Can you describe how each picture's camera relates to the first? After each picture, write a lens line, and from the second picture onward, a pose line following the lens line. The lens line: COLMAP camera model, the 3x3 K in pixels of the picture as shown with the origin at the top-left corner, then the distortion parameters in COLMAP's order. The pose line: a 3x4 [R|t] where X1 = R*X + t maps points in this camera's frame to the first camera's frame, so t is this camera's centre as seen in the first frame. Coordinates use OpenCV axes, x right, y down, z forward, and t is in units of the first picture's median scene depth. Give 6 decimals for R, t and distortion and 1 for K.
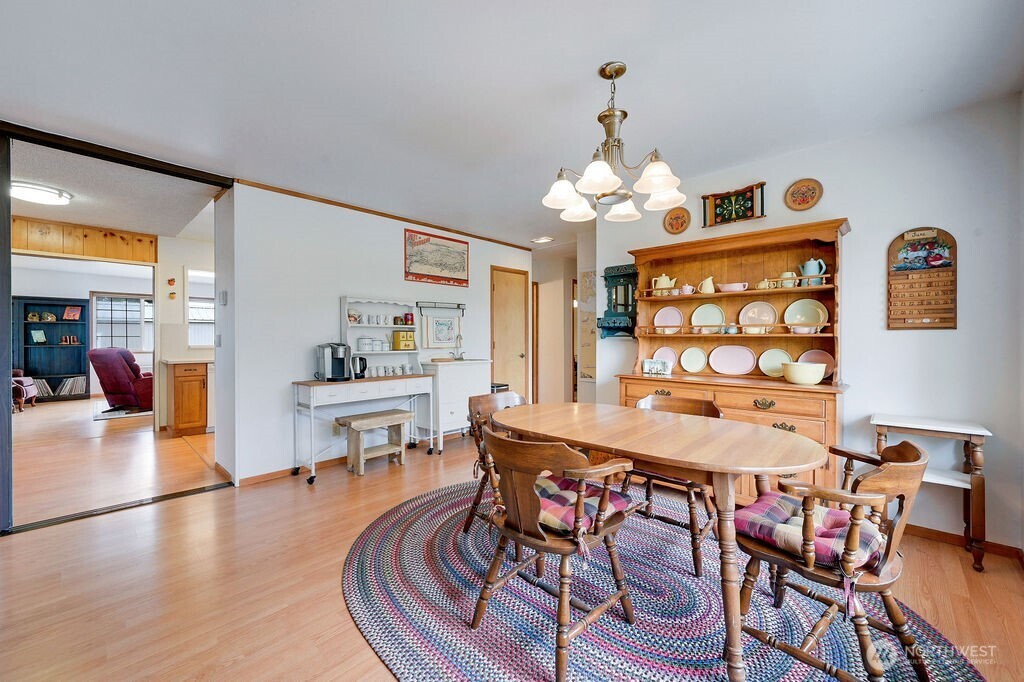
lens RADIAL K [[405.0, 0, 510.8], [0, 405.0, 340.0], [0, 0, 1]] dist [-0.001494, 0.000943]
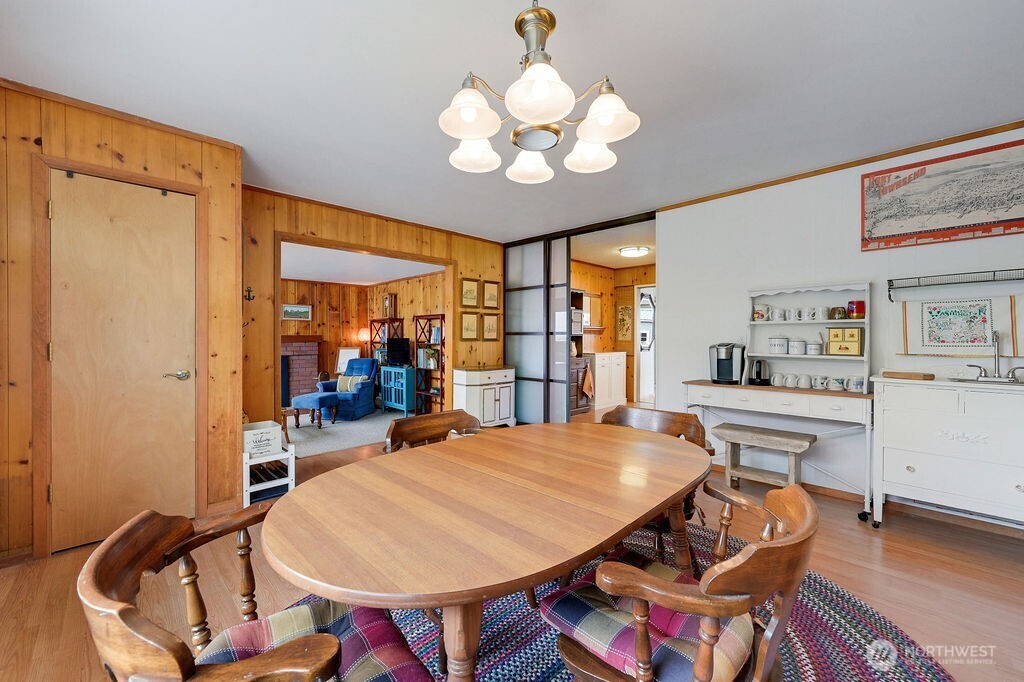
lens RADIAL K [[397.4, 0, 505.7], [0, 397.4, 340.3], [0, 0, 1]] dist [-0.001709, -0.000095]
pose [[-0.038501, 0.008709, -0.999221, 0.431039], [-0.009192, 0.999917, 0.009069, -0.001554], [0.999216, 0.009534, -0.038417, 0.447004]]
